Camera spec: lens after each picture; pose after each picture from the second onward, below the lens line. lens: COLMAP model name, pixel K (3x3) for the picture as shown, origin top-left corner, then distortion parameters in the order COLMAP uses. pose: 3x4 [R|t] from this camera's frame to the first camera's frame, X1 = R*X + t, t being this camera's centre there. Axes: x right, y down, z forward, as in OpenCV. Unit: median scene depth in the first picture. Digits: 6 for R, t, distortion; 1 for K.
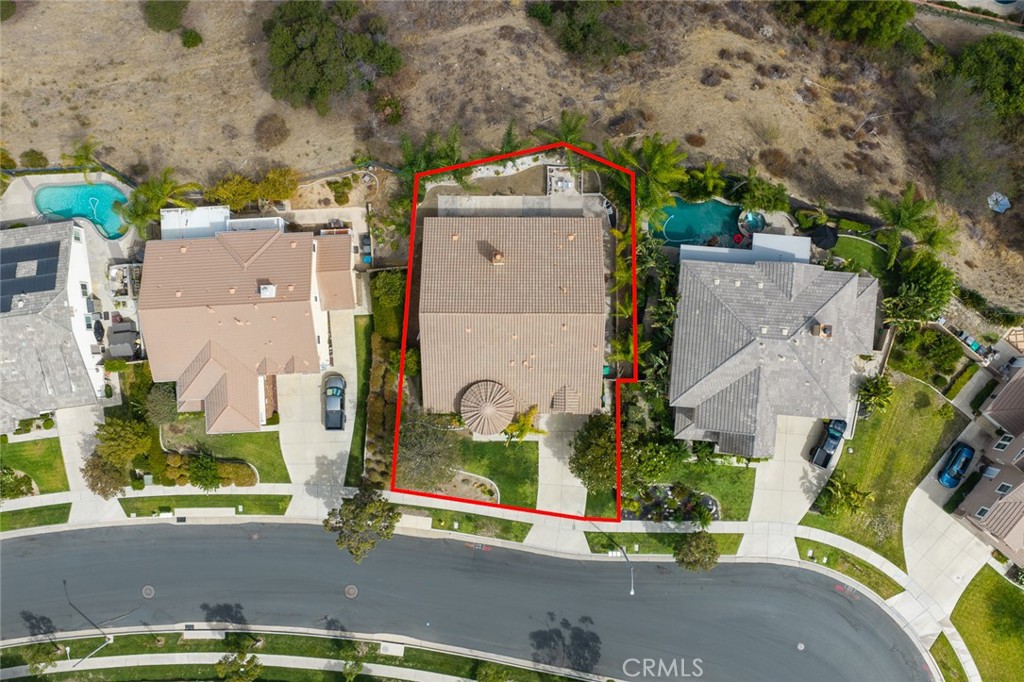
lens RADIAL K [[843.1, 0, 513.5], [0, 843.1, 337.4], [0, 0, 1]] dist [0.018429, -0.025494]
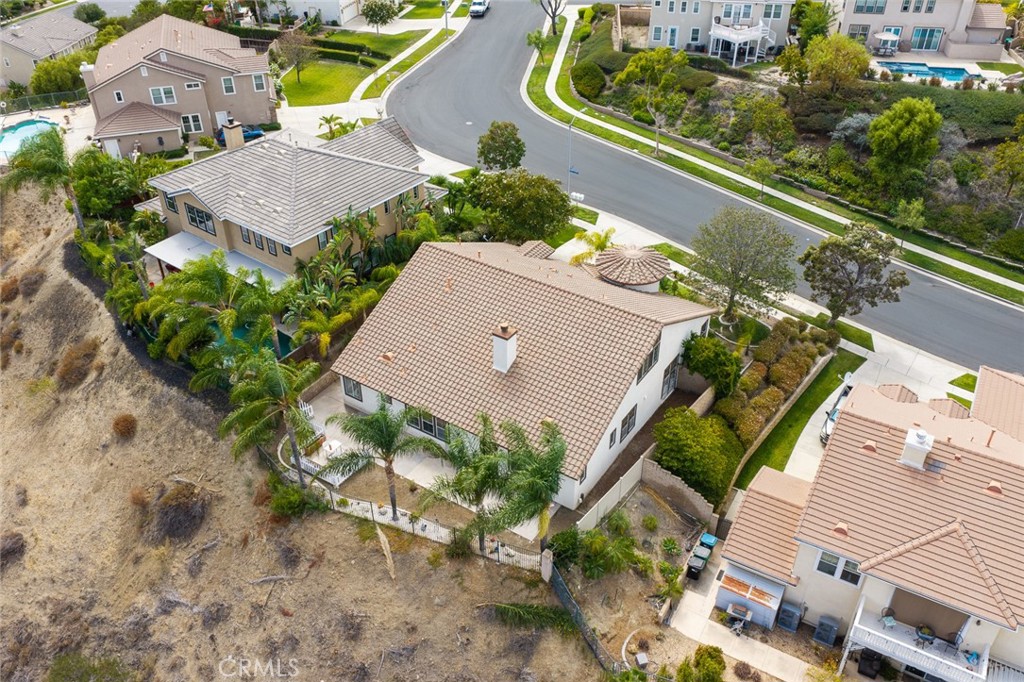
lens RADIAL K [[843.1, 0, 515.8], [0, 843.1, 339.1], [0, 0, 1]] dist [0.018429, -0.025494]
pose [[-0.838472, -0.312074, 0.446738, -0.271701], [0.544937, -0.484560, 0.684285, -0.463091], [0.002924, 0.817197, 0.576350, 0.592959]]
